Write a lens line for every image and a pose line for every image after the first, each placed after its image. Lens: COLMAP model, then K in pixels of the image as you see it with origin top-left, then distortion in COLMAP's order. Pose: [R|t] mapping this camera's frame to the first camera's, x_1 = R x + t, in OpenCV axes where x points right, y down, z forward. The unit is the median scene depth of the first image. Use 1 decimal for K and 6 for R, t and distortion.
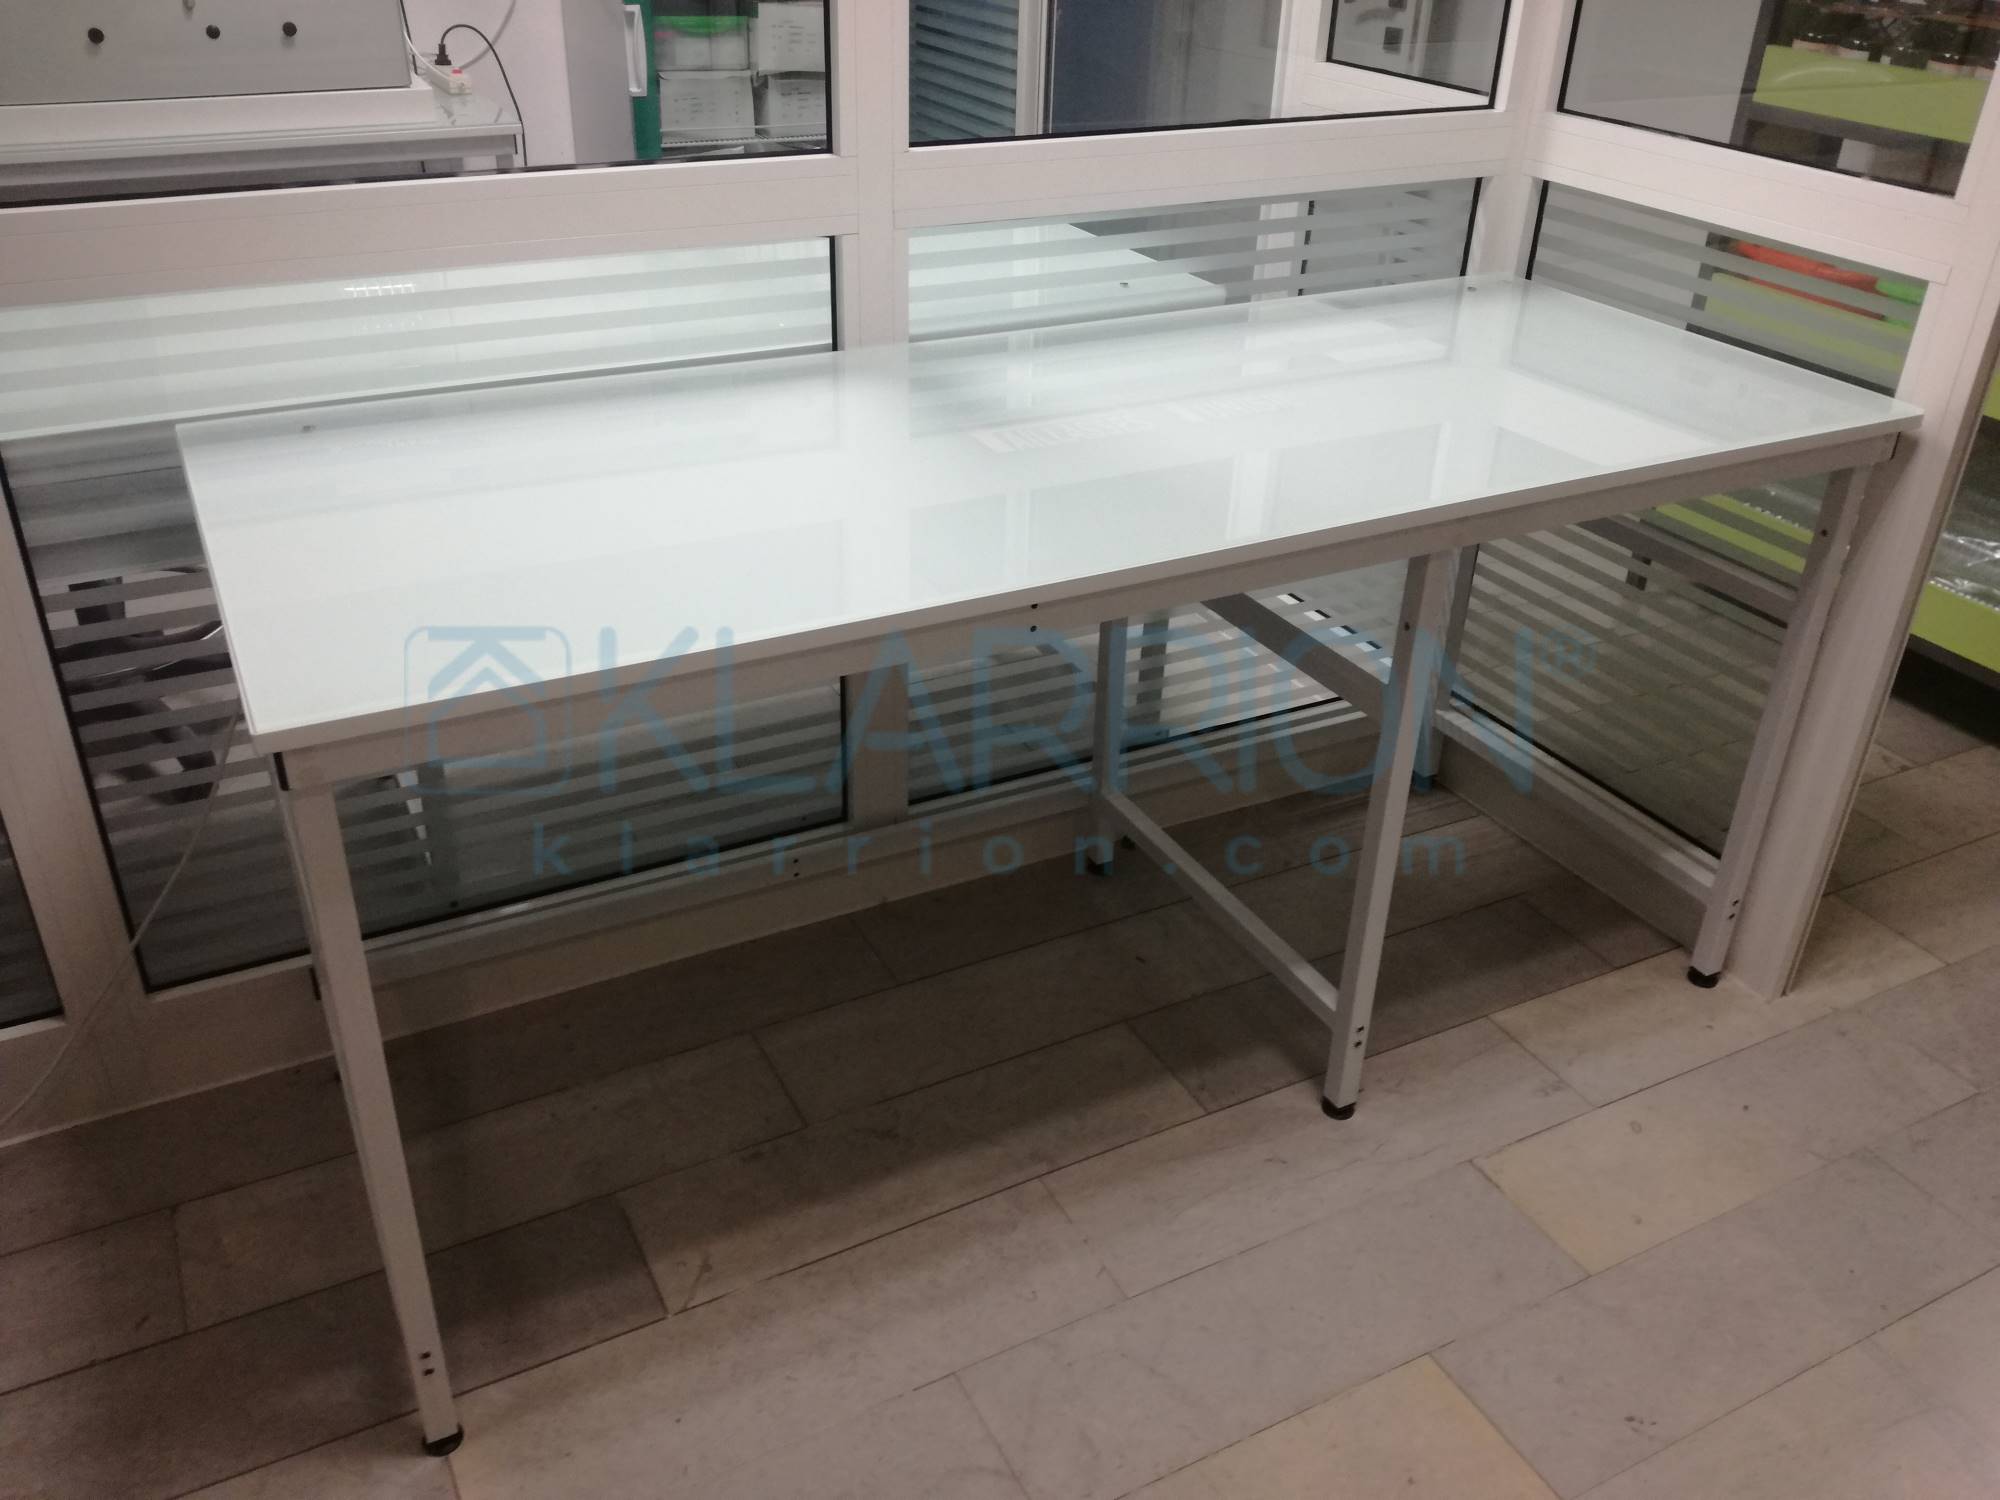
lens RADIAL K [[1620.5, 0, 1000.0], [0, 1620.5, 750.0], [0, 0, 1]] dist [0.076992, -0.161718]
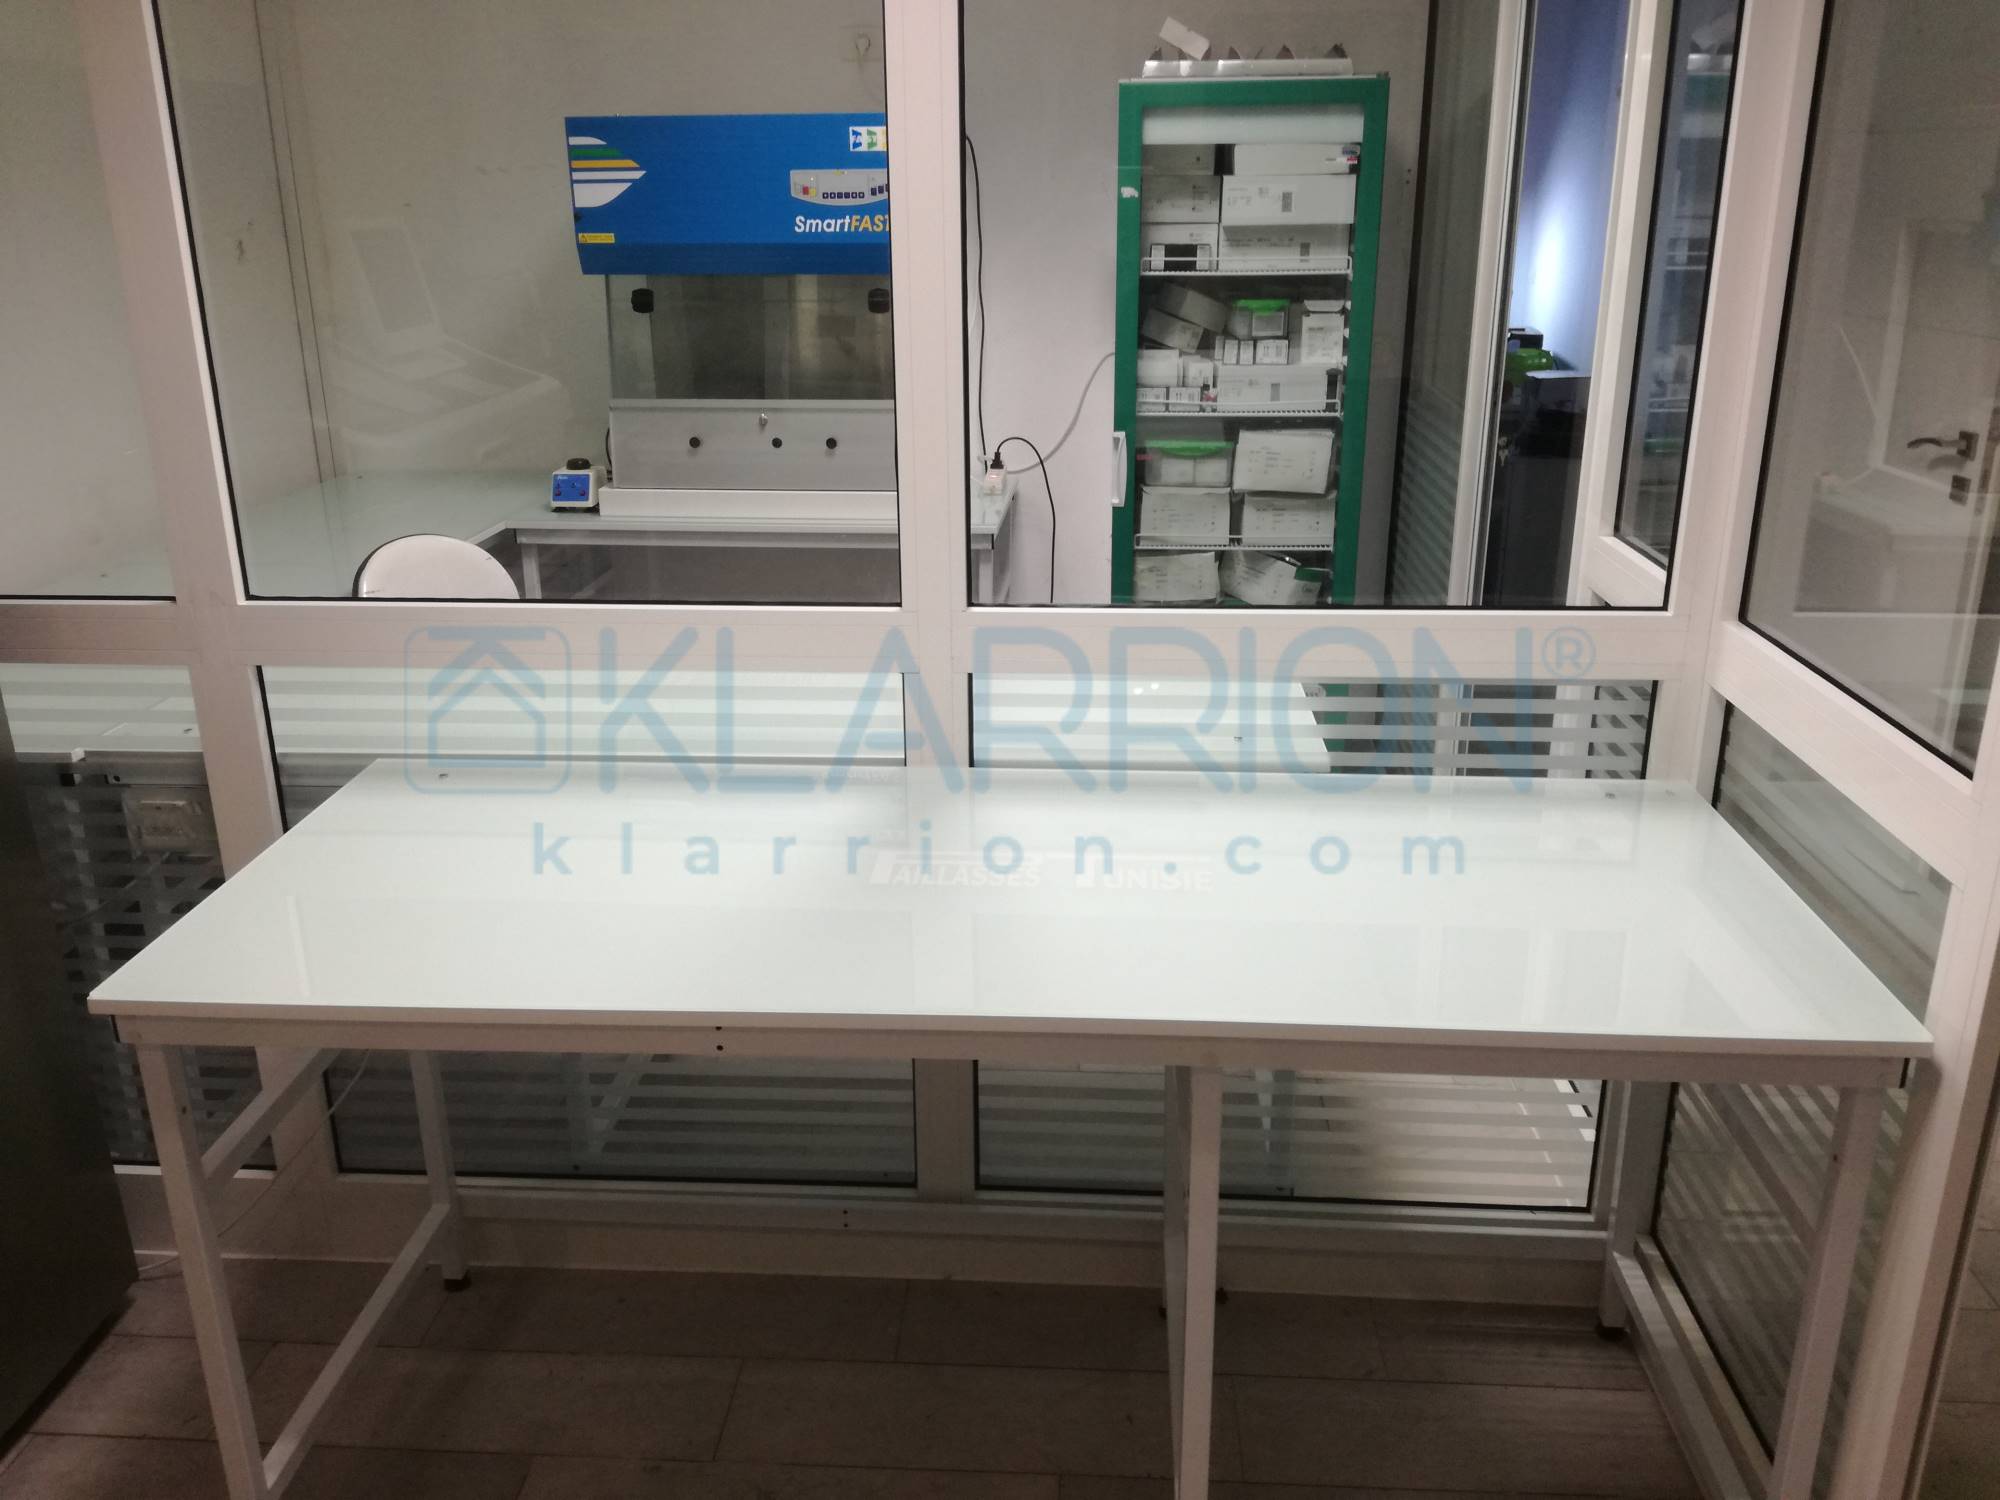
lens RADIAL K [[1620.5, 0, 1000.0], [0, 1620.5, 750.0], [0, 0, 1]] dist [0.076992, -0.161718]
pose [[0.854896, 0.138280, -0.500031, 0.442400], [-0.231420, 0.964264, -0.128996, -0.107167], [0.464324, 0.225995, 0.856347, 0.050304]]
